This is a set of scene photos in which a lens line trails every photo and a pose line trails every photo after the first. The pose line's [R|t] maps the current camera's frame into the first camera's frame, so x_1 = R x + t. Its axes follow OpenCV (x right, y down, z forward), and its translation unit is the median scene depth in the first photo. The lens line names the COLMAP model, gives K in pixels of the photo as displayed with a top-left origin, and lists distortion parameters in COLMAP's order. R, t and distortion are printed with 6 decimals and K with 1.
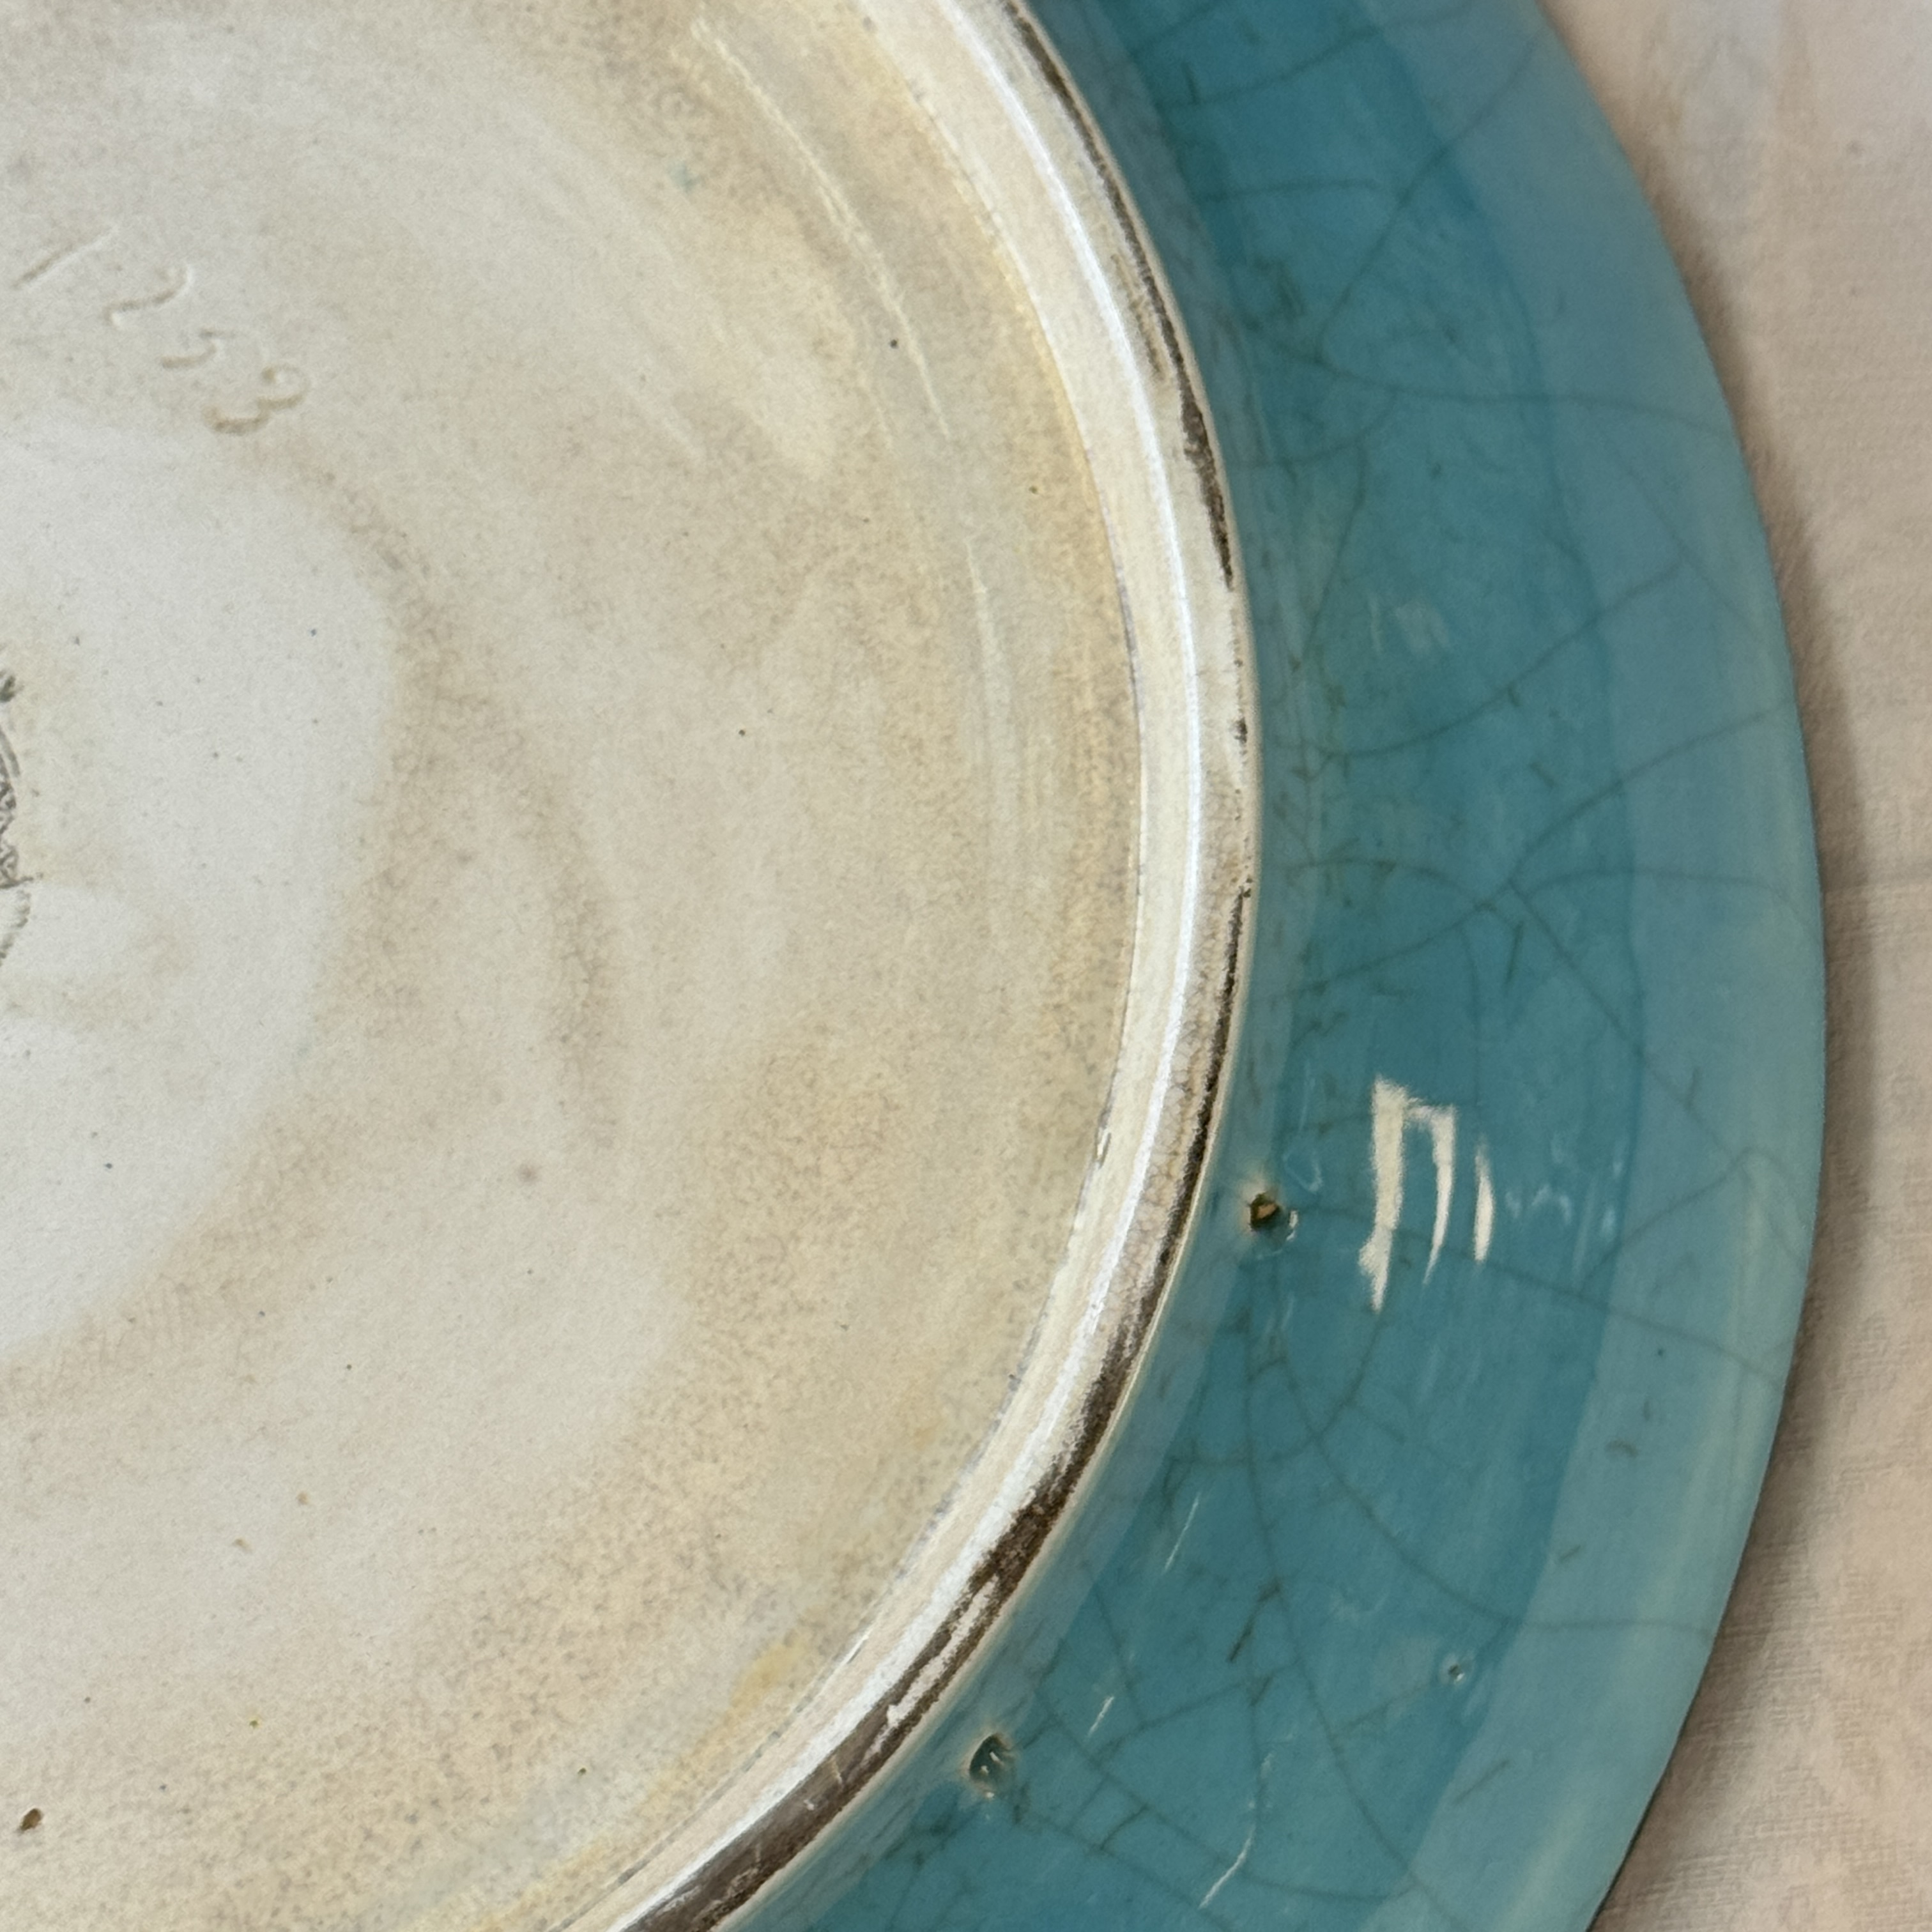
lens RADIAL K [[5587.0, 0, 972.4], [0, 5587.0, 922.9], [0, 0, 1]] dist [0.113574, 0.454221]
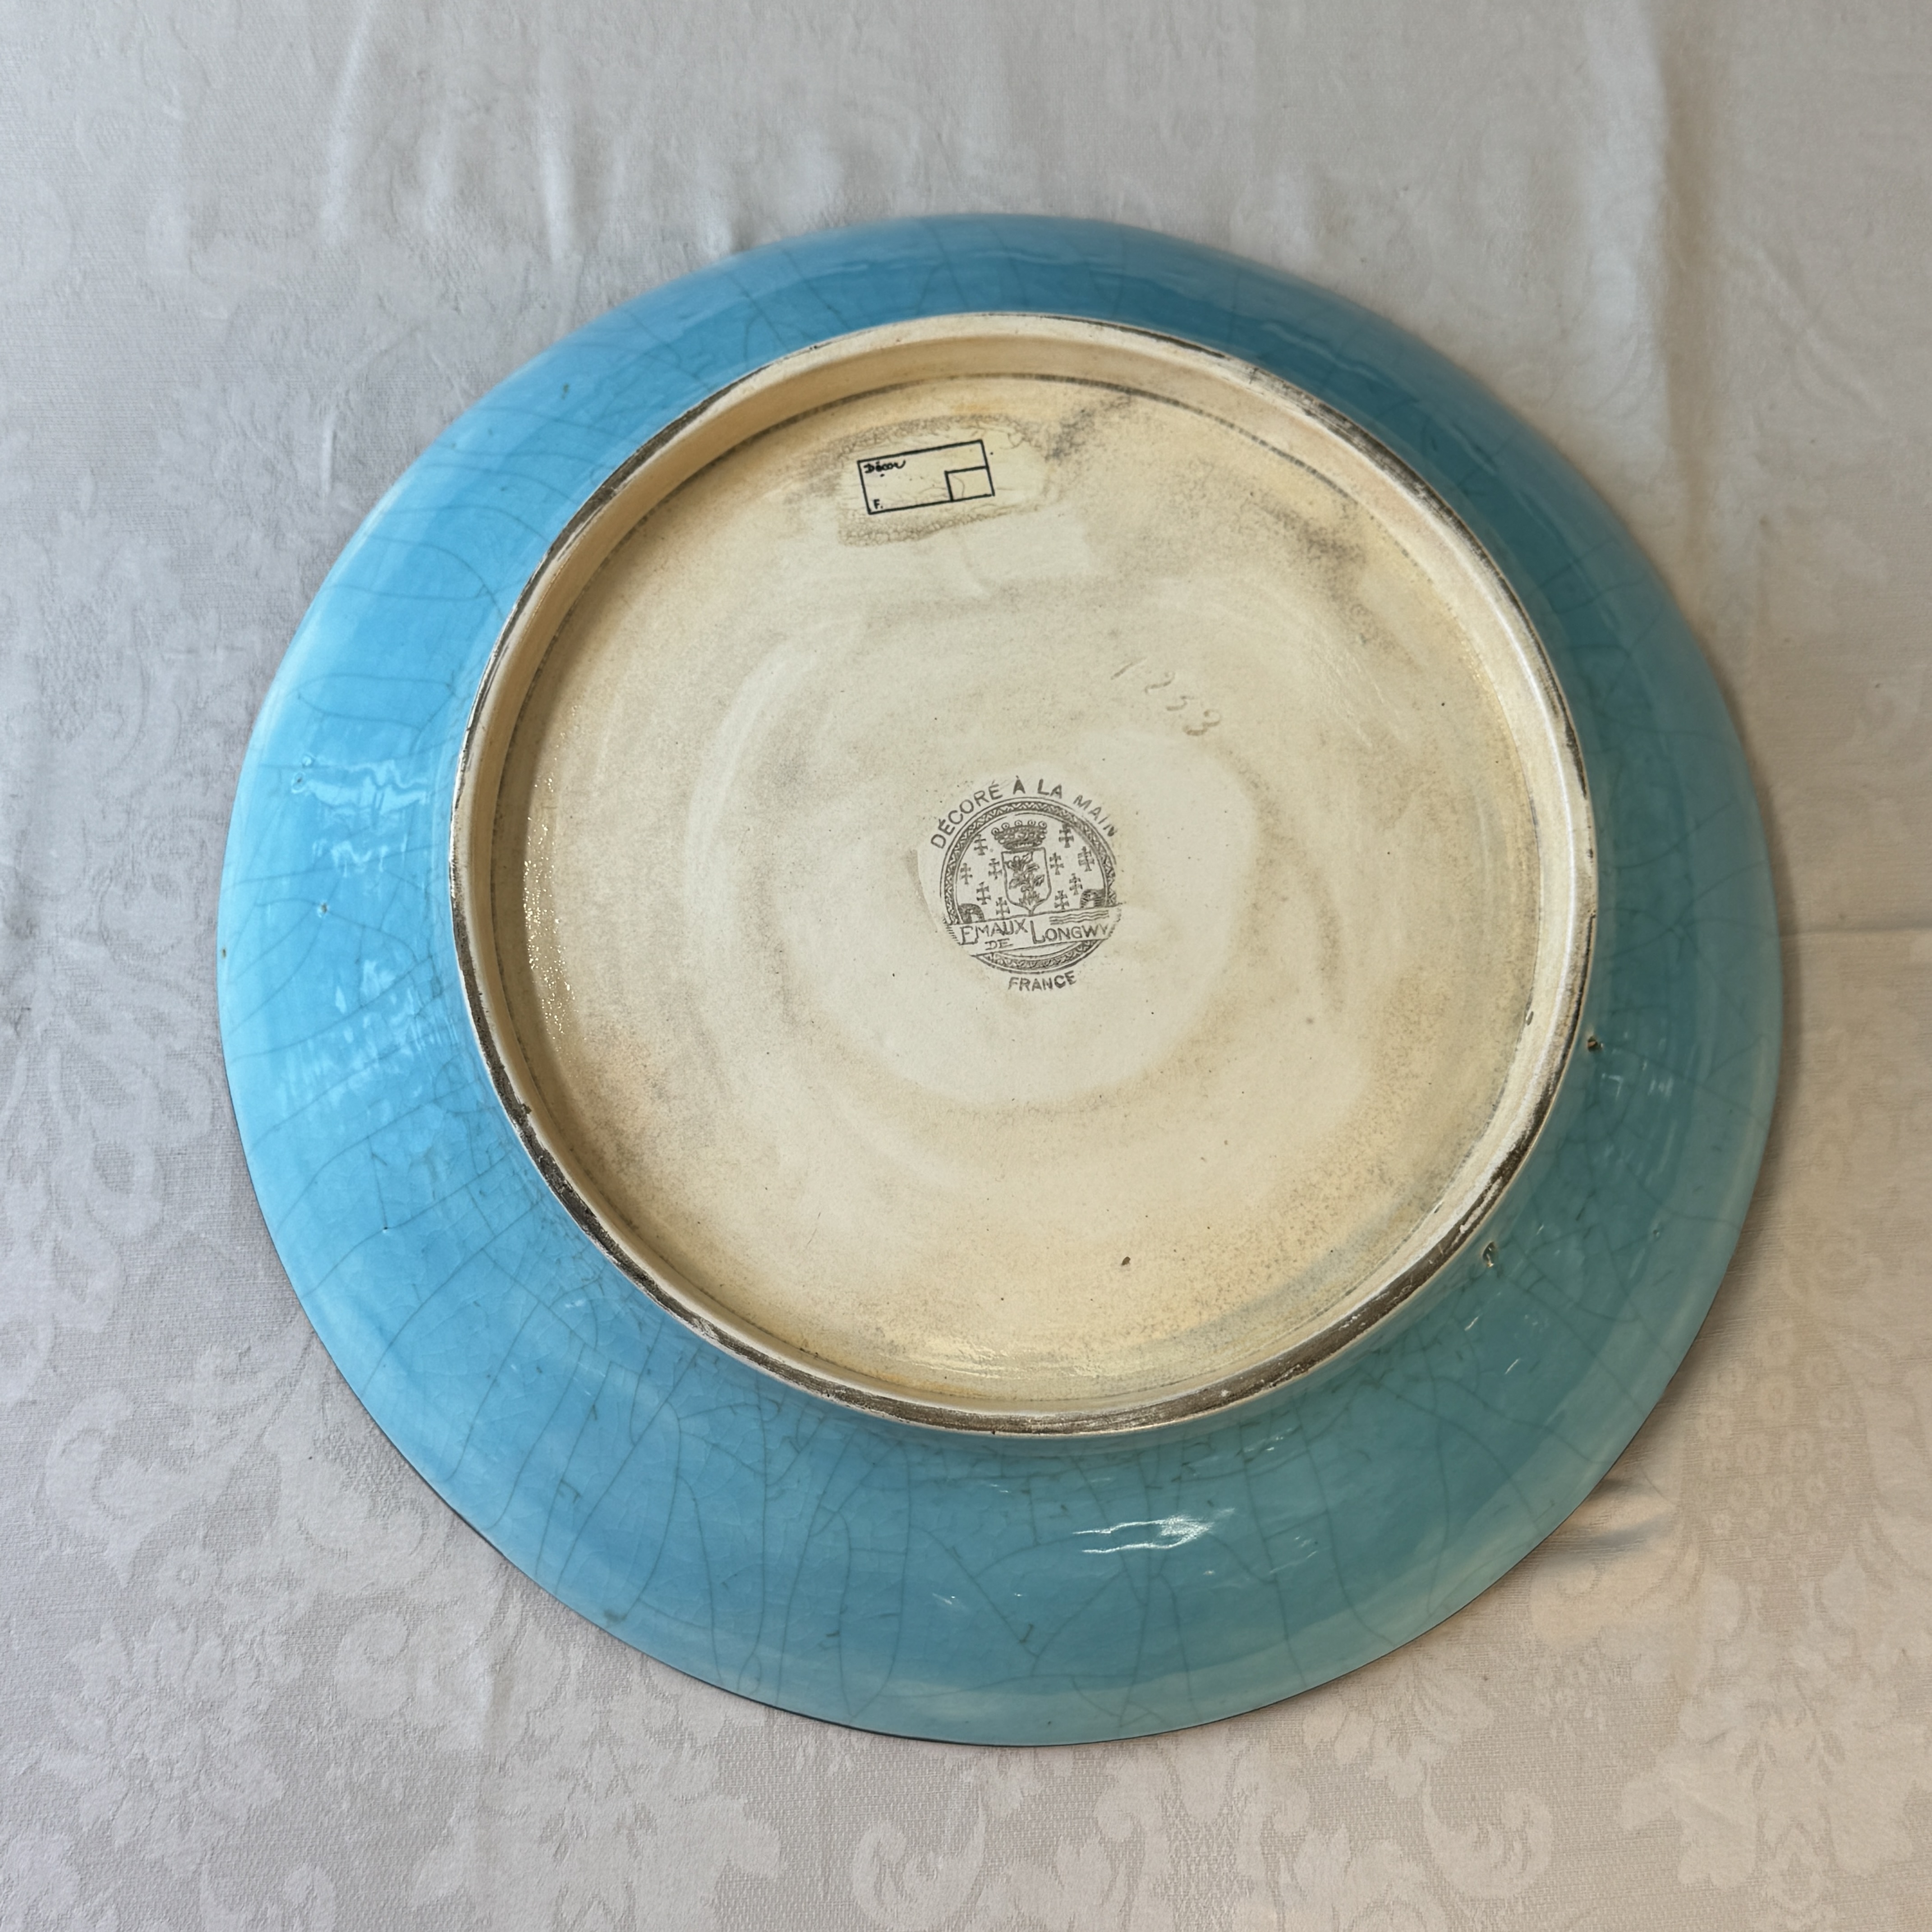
lens RADIAL K [[2604.4, 0, 952.8], [0, 2604.4, 984.3], [0, 0, 1]] dist [0.169054, -0.413924]
pose [[0.999034, 0.015956, -0.040947, -0.192866], [-0.017230, 0.999372, -0.030951, 0.067546], [0.040427, 0.031626, 0.998682, -0.209807]]
